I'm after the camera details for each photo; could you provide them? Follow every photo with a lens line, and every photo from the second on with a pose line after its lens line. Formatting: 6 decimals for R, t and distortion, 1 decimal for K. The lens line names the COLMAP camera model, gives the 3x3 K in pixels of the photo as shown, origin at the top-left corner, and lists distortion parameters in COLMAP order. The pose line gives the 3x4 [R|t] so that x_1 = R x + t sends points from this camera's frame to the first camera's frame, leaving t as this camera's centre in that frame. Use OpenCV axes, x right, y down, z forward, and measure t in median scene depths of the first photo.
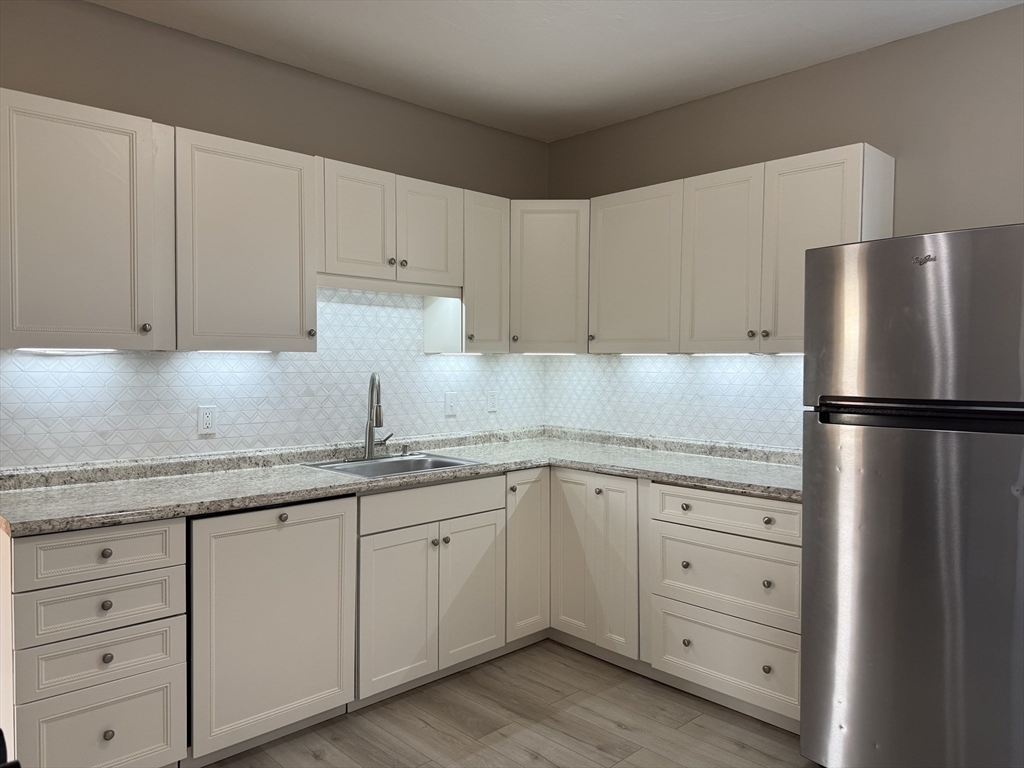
lens RADIAL K [[722.7, 0, 513.9], [0, 722.7, 385.4], [0, 0, 1]] dist [0.102821, -0.172686]
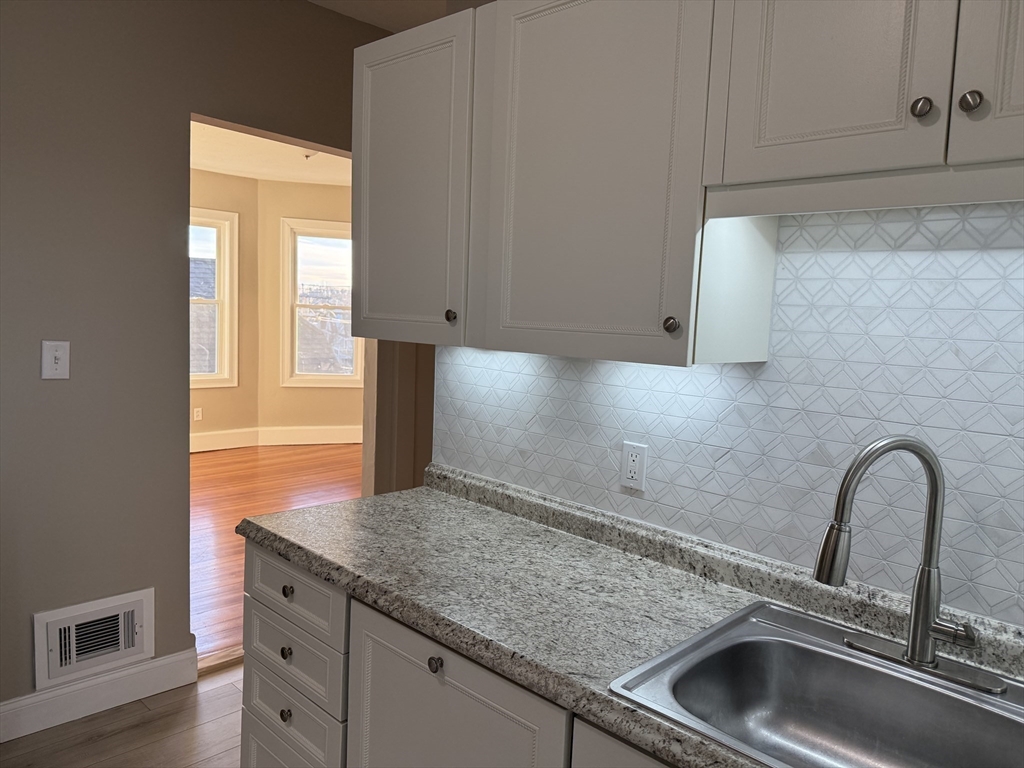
lens RADIAL K [[722.7, 0, 513.9], [0, 722.7, 385.4], [0, 0, 1]] dist [0.102821, -0.172686]
pose [[0.038415, 0.092708, -0.994952, 0.155963], [-0.080761, 0.992718, 0.089381, -0.058338], [0.995993, 0.076920, 0.045622, 0.766574]]
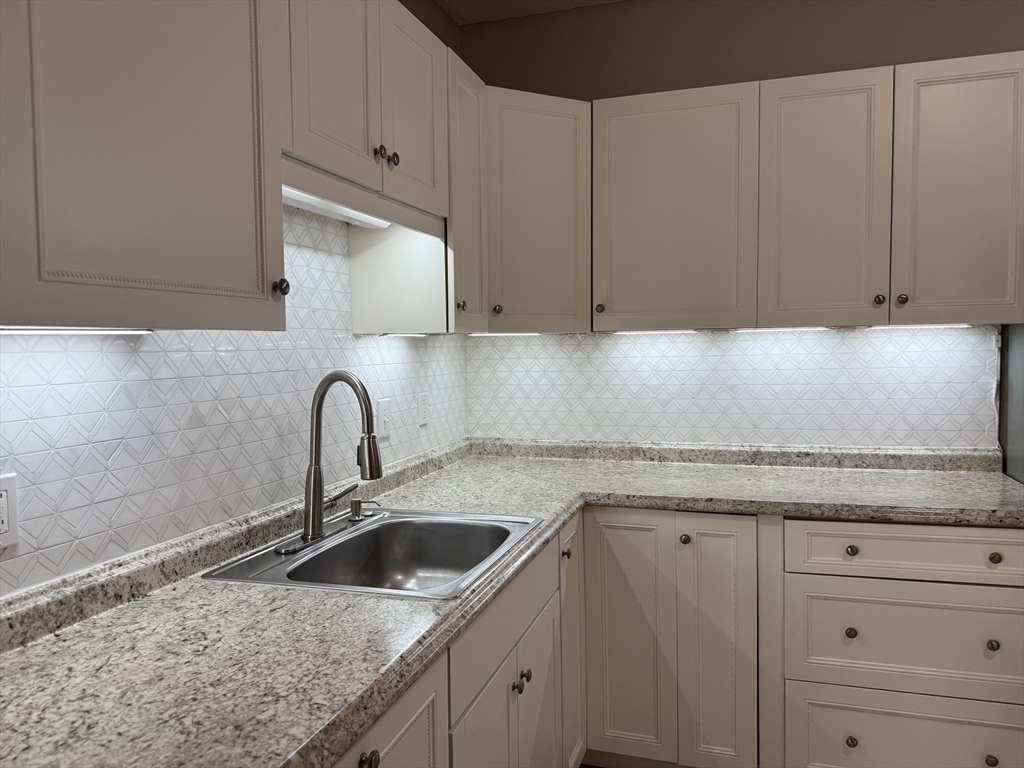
lens RADIAL K [[722.7, 0, 513.9], [0, 722.7, 385.4], [0, 0, 1]] dist [0.102821, -0.172686]
pose [[0.879202, -0.046878, 0.474137, -0.317695], [0.037475, 0.998869, 0.029267, -0.017806], [-0.474973, -0.007963, 0.879964, 0.474625]]
